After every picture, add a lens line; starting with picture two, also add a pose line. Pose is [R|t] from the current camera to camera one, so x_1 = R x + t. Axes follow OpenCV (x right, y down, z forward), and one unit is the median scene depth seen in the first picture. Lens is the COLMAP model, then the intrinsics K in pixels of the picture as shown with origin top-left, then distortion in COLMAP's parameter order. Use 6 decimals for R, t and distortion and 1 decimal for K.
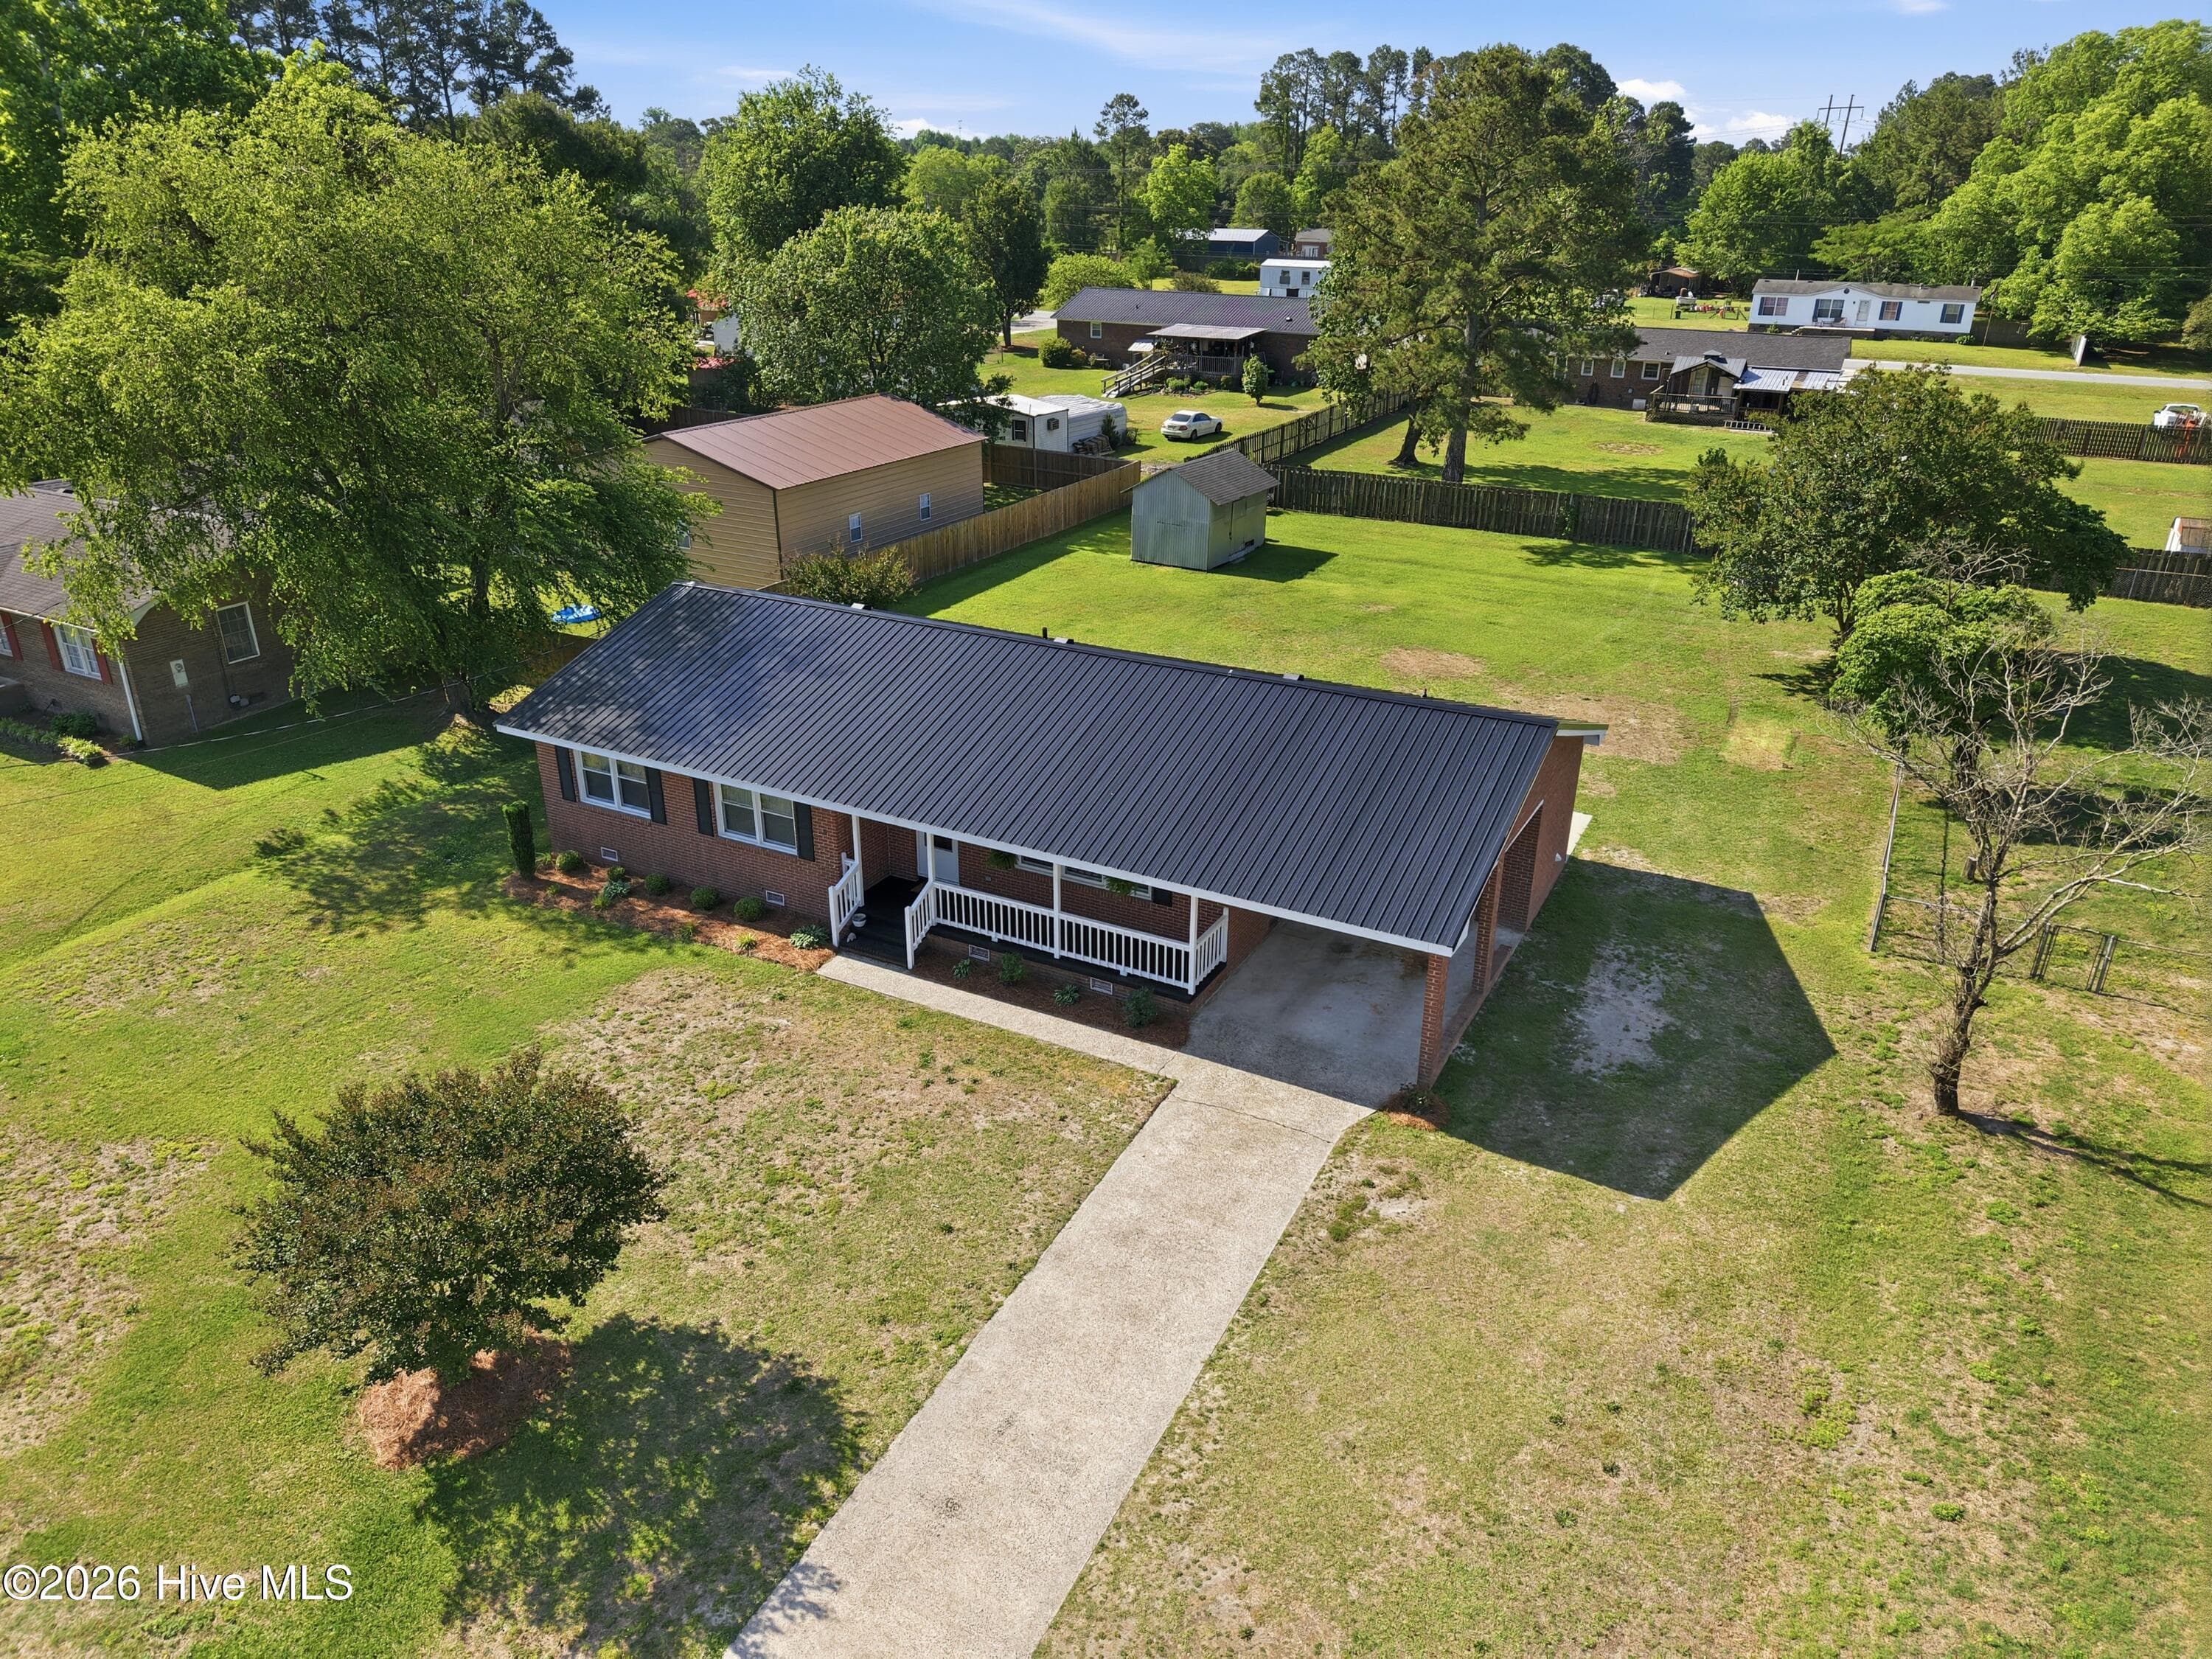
lens RADIAL K [[1470.9, 0, 1105.9], [0, 1470.9, 849.4], [0, 0, 1]] dist [0.014186, -0.005532]
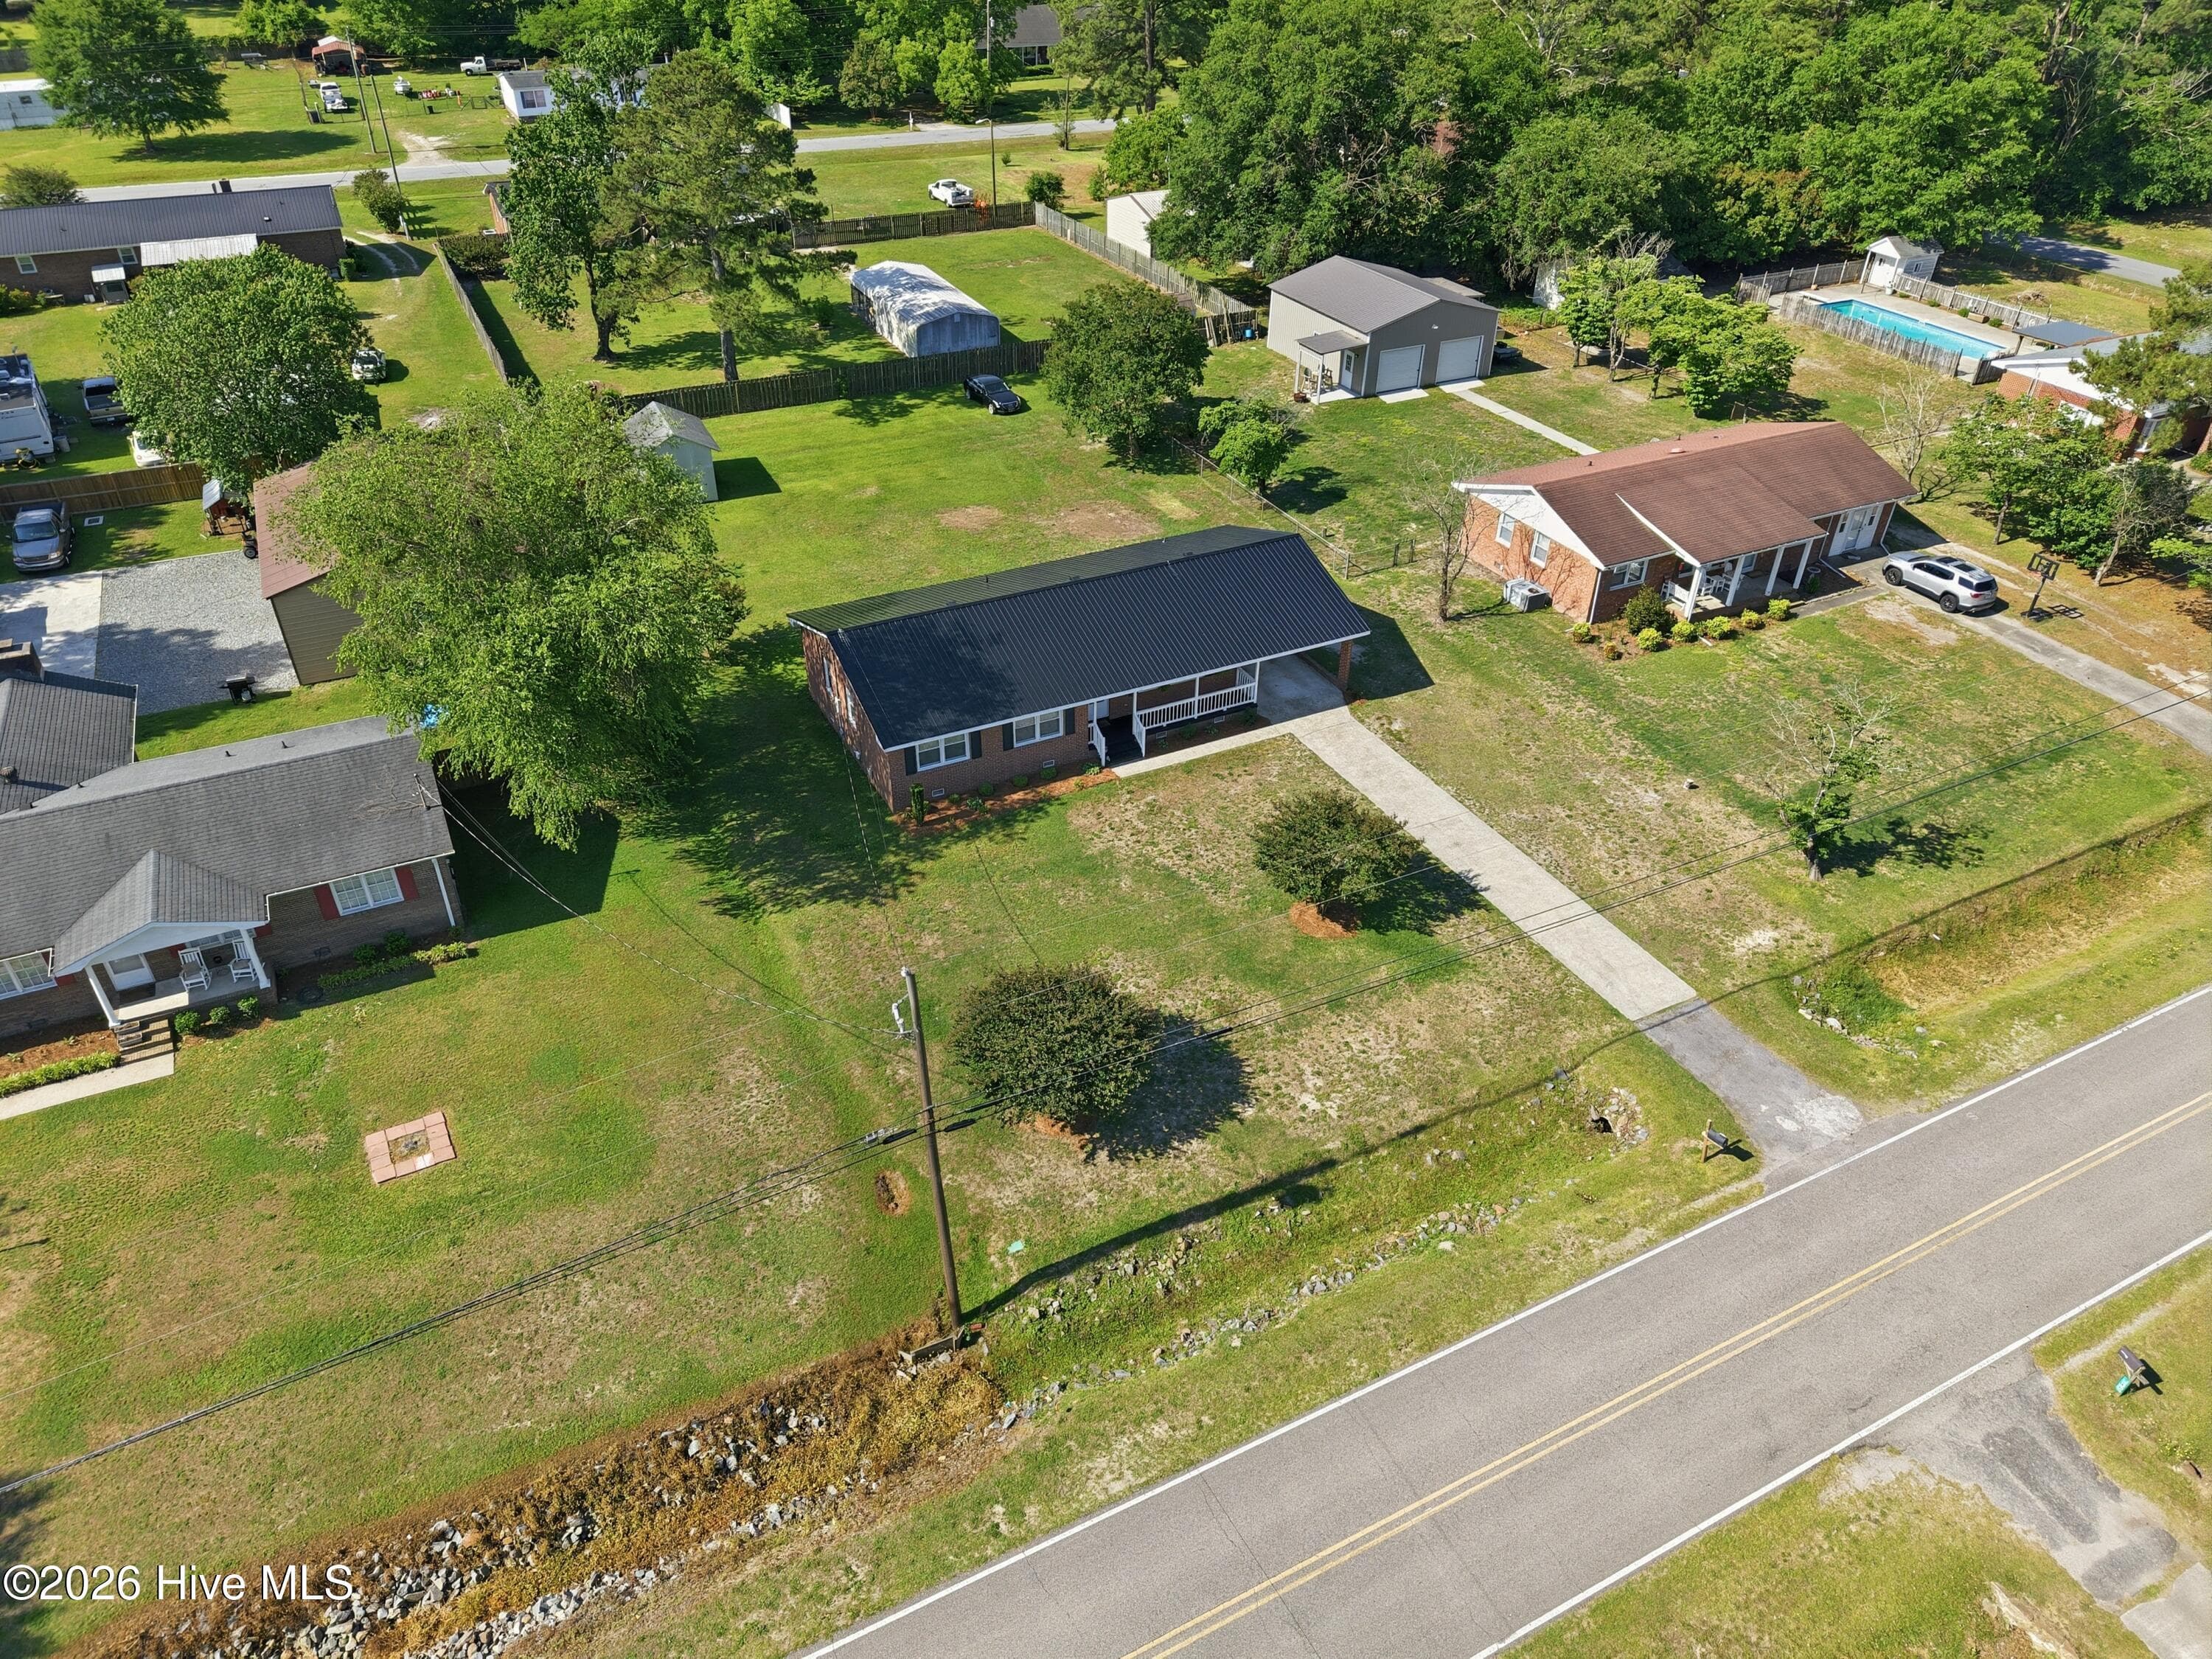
lens RADIAL K [[1470.9, 0, 1105.9], [0, 1470.9, 849.4], [0, 0, 1]] dist [0.014186, -0.005532]
pose [[0.571670, -0.479051, 0.666111, -1.696894], [0.333601, 0.877427, 0.344721, -0.561008], [-0.749603, 0.025149, 0.661410, -0.318144]]
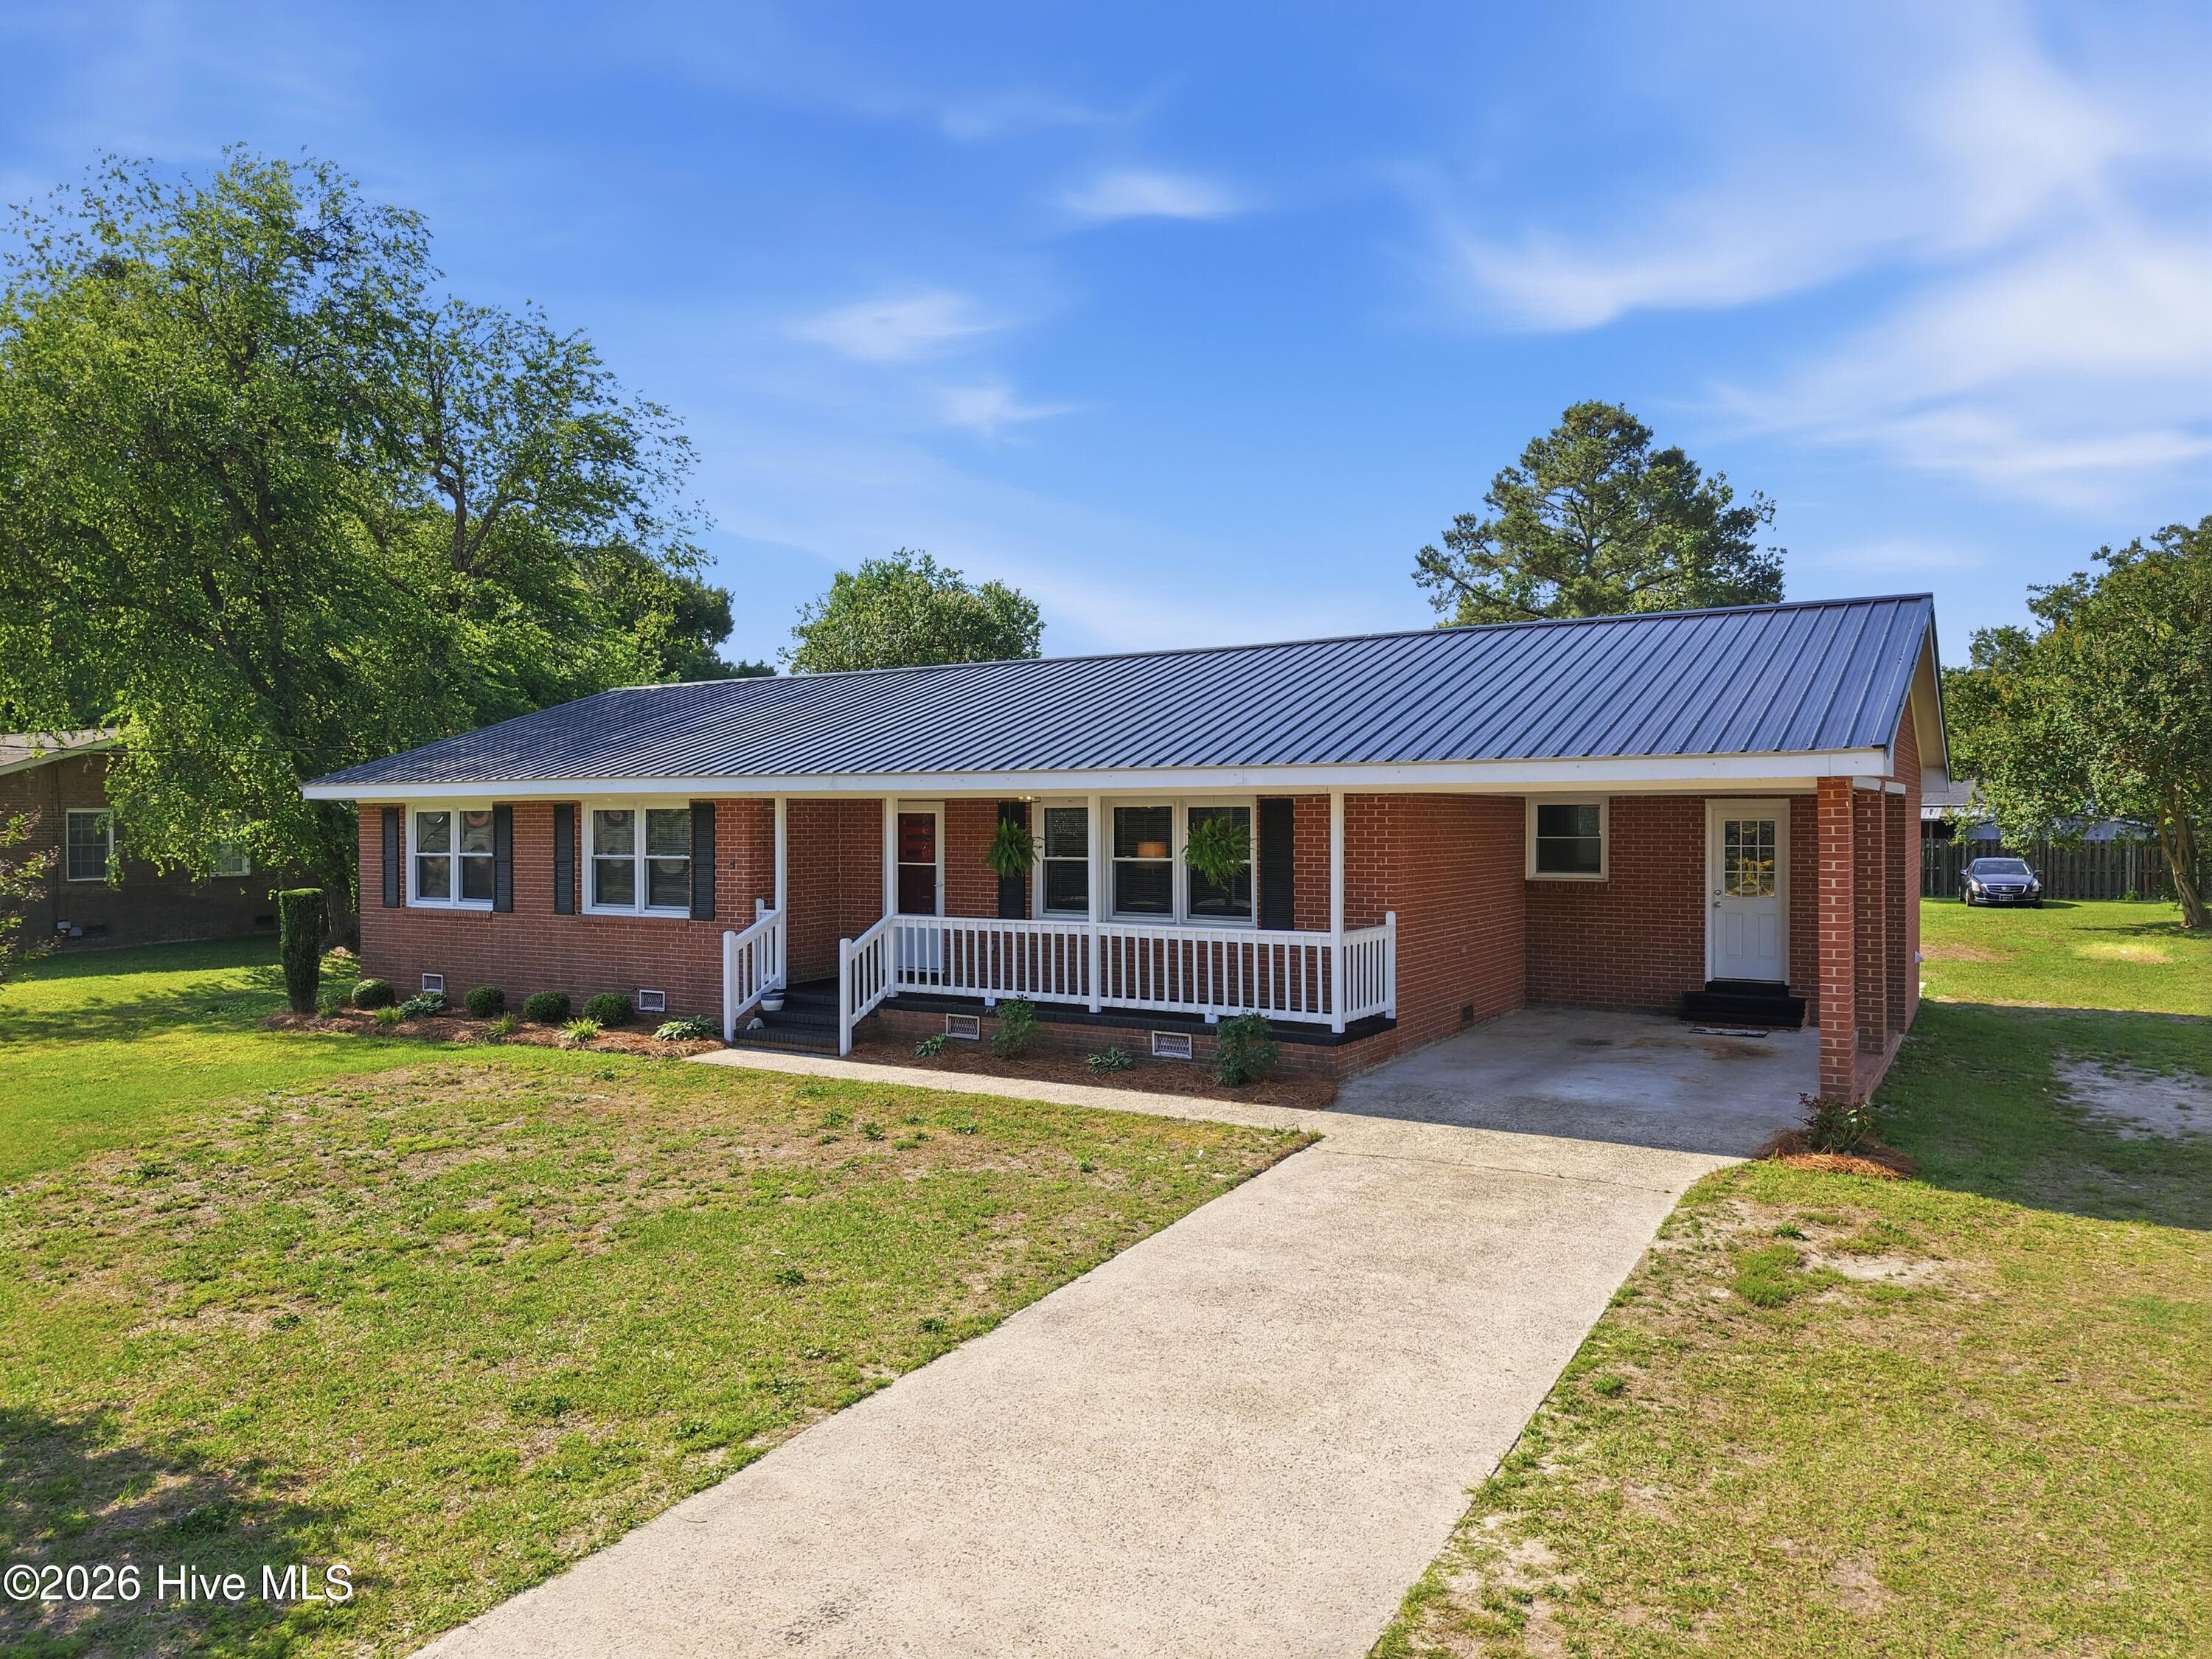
lens RADIAL K [[1475.9, 0, 1106.0], [0, 1475.9, 829.5], [0, 0, 1]] dist [-0.000391, -0.004260]
pose [[0.998432, -0.003108, -0.055886, 0.003555], [-0.020773, 0.906571, -0.421542, 0.260852], [0.051975, 0.422042, 0.905085, 0.472616]]
